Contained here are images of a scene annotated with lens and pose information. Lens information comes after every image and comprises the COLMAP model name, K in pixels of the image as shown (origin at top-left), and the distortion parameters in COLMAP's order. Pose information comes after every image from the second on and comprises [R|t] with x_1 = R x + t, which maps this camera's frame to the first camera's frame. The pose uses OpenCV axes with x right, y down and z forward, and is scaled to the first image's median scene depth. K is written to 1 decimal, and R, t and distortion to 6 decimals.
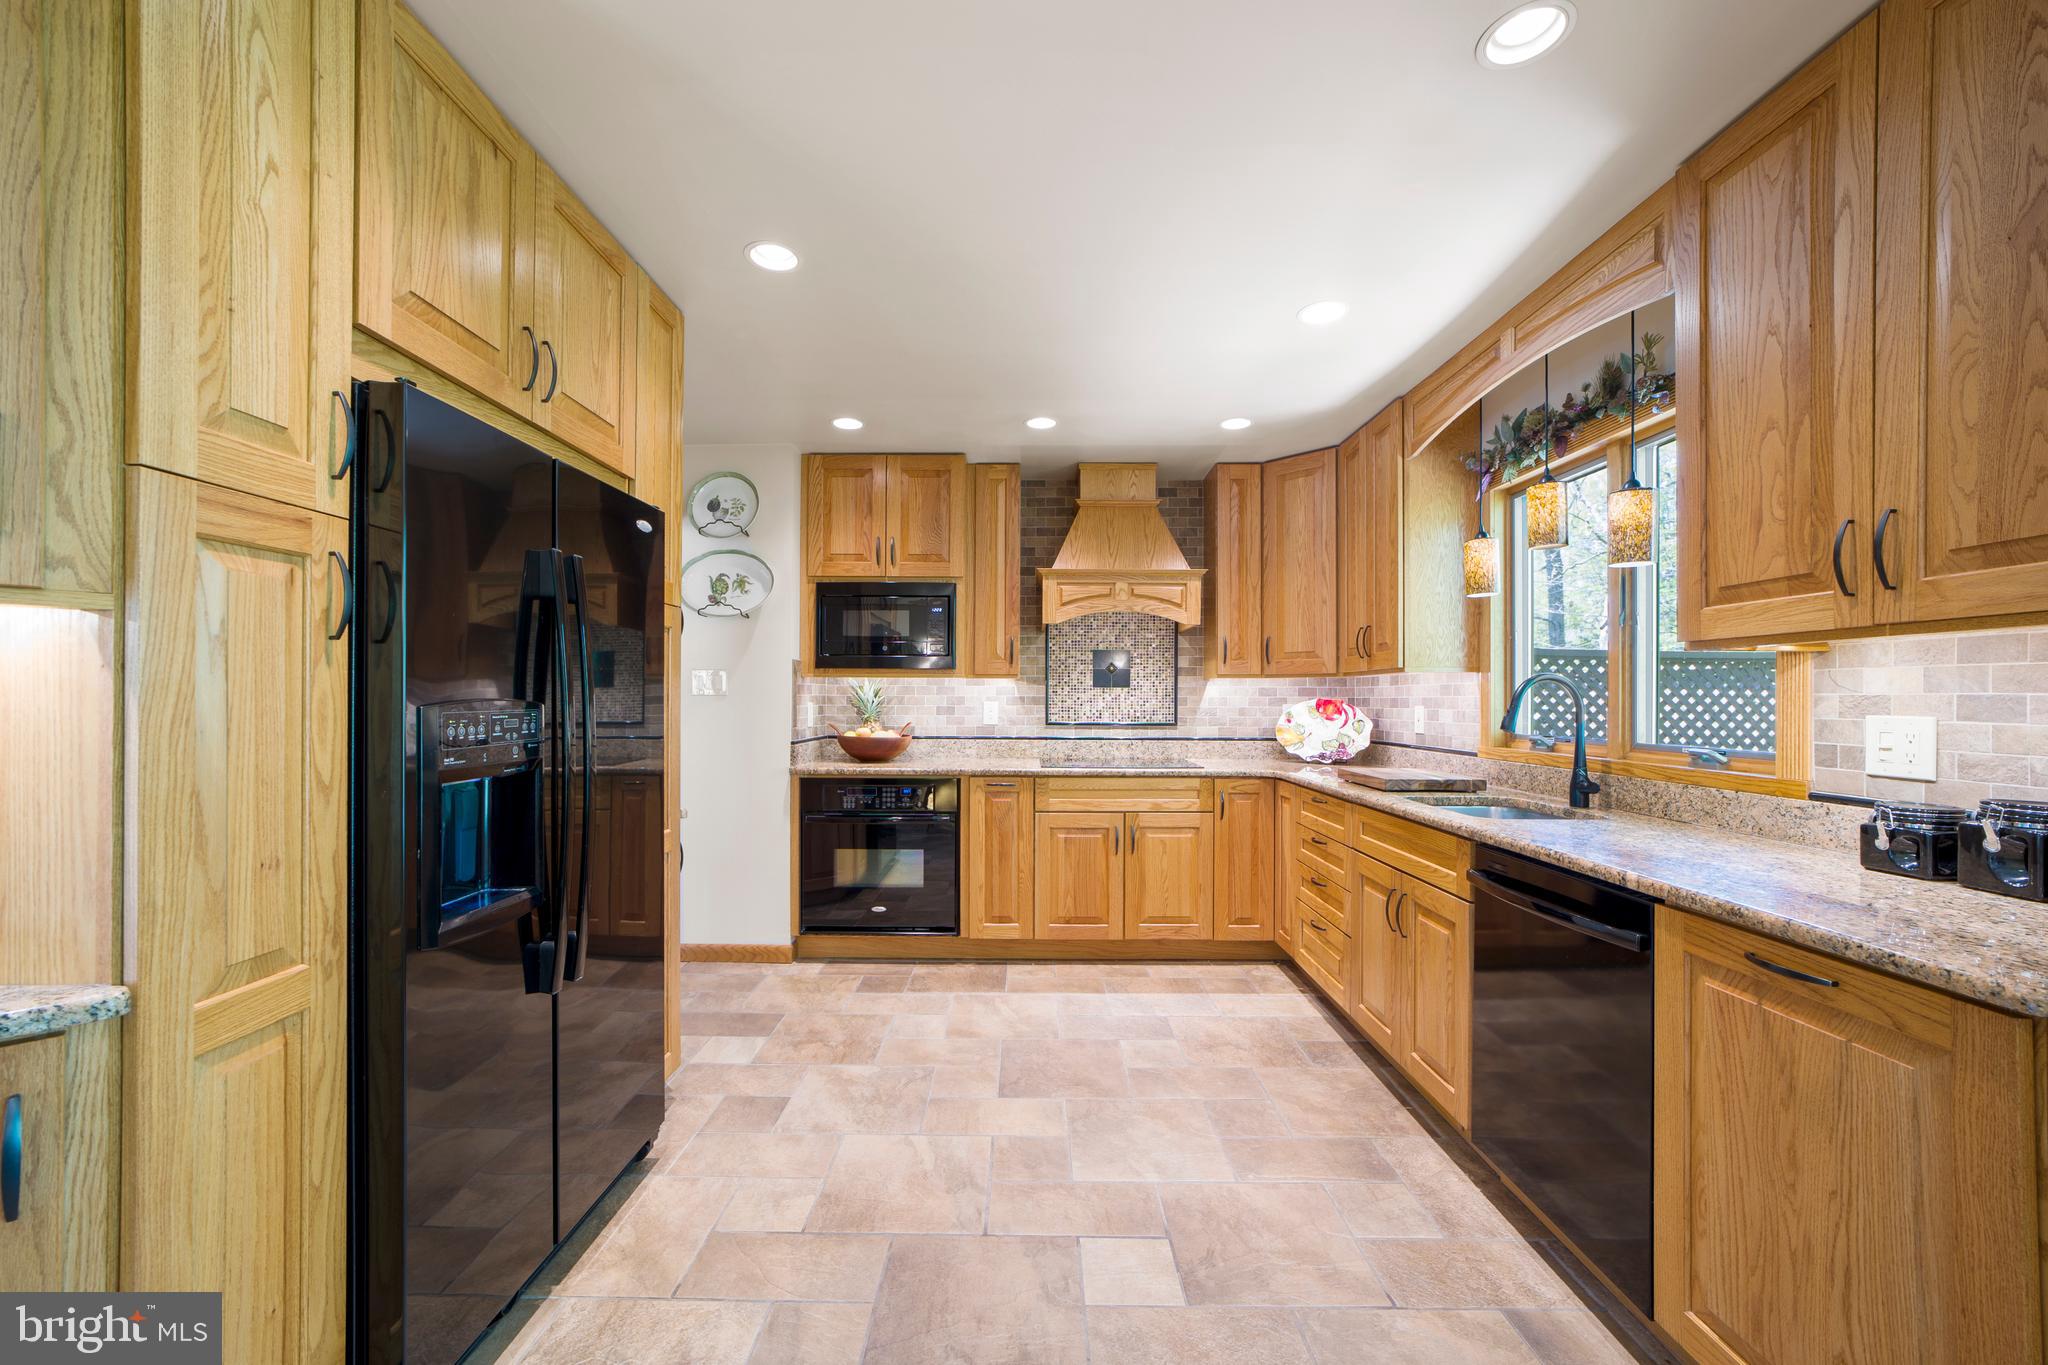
lens RADIAL K [[807.8, 0, 1027.7], [0, 807.8, 701.6], [0, 0, 1]] dist [-0.020573, 0.009060]
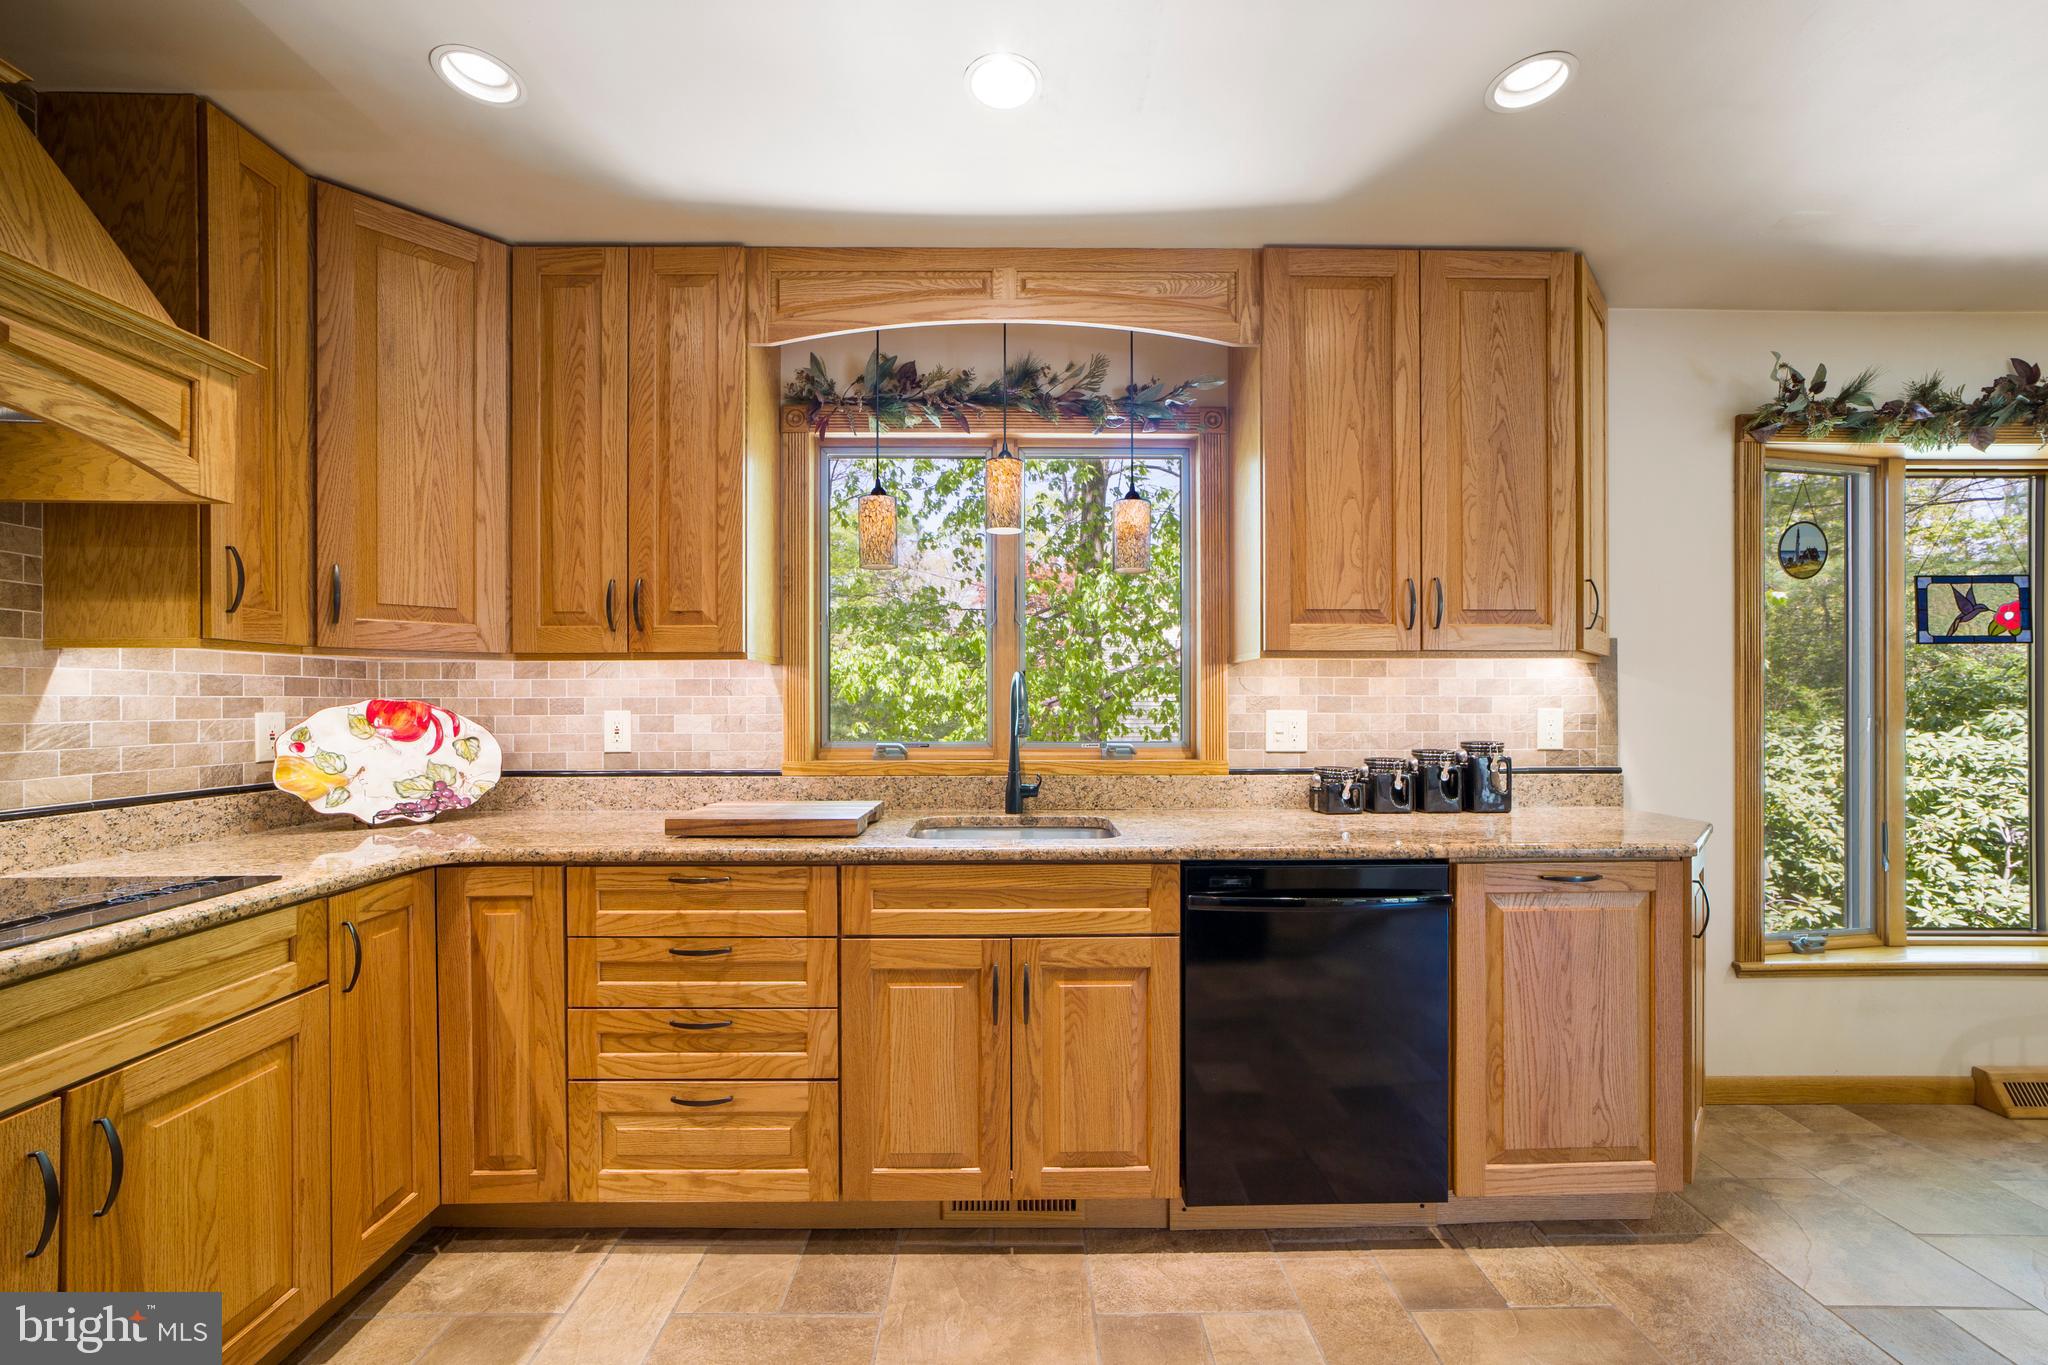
lens RADIAL K [[807.8, 0, 1027.7], [0, 807.8, 701.6], [0, 0, 1]] dist [-0.020573, 0.009060]
pose [[-0.016218, -0.003859, 0.999861, -0.174397], [0.005075, 0.999979, 0.003941, -0.002725], [-0.999856, 0.005138, -0.016198, 0.657535]]
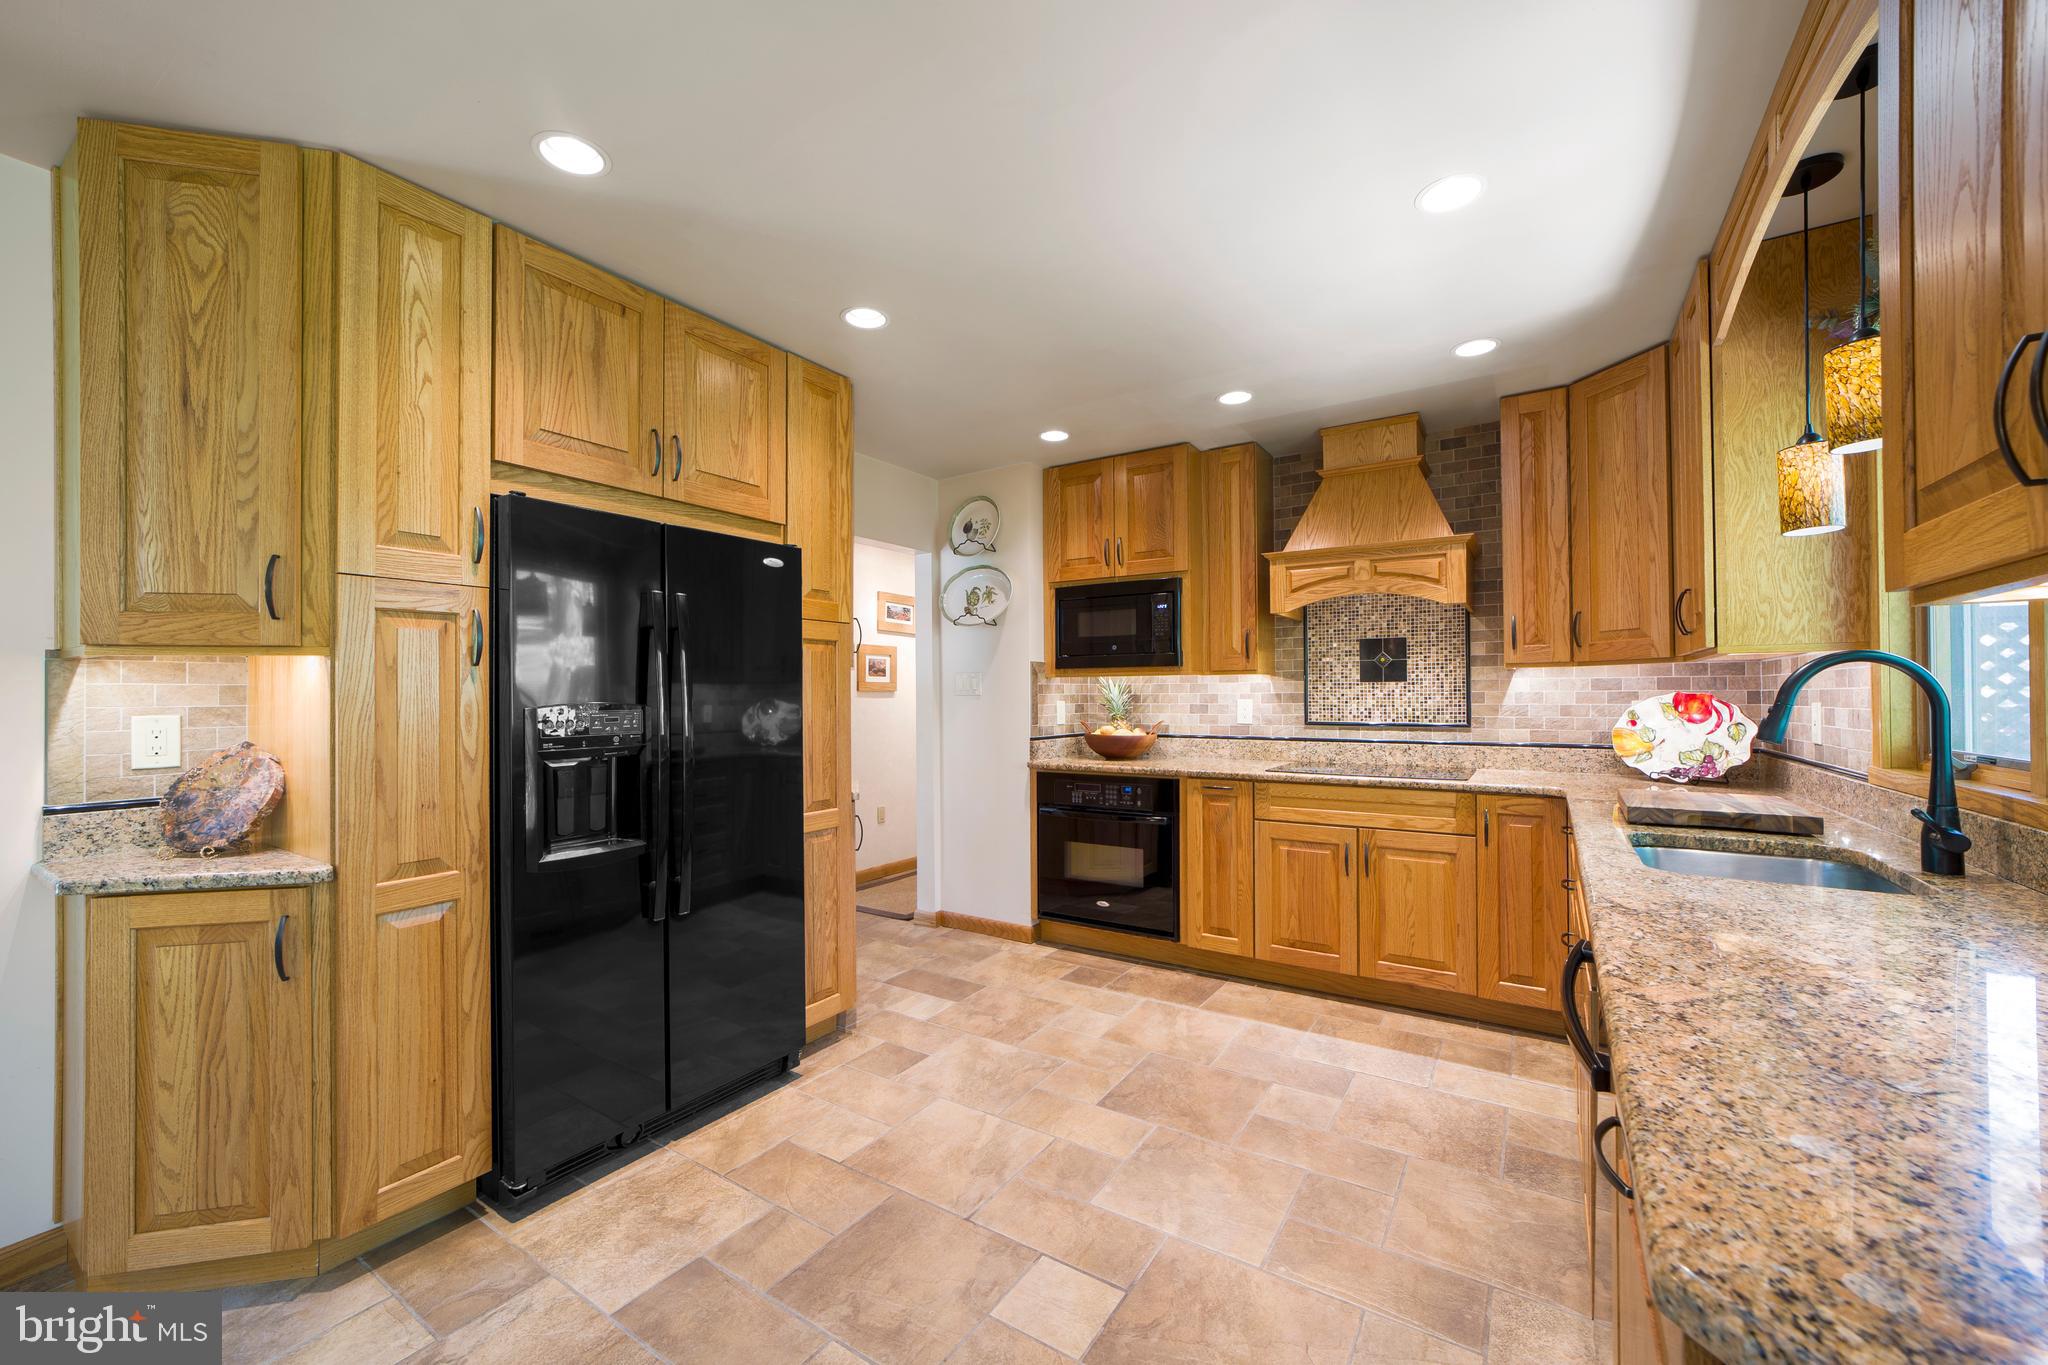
lens RADIAL K [[810.4, 0, 1018.8], [0, 810.4, 693.7], [0, 0, 1]] dist [-0.010582, 0.000339]
pose [[0.839367, -0.009566, -0.543481, 0.287153], [0.006620, 0.999951, -0.007376, -0.001304], [0.543525, 0.002594, 0.839389, 0.082172]]
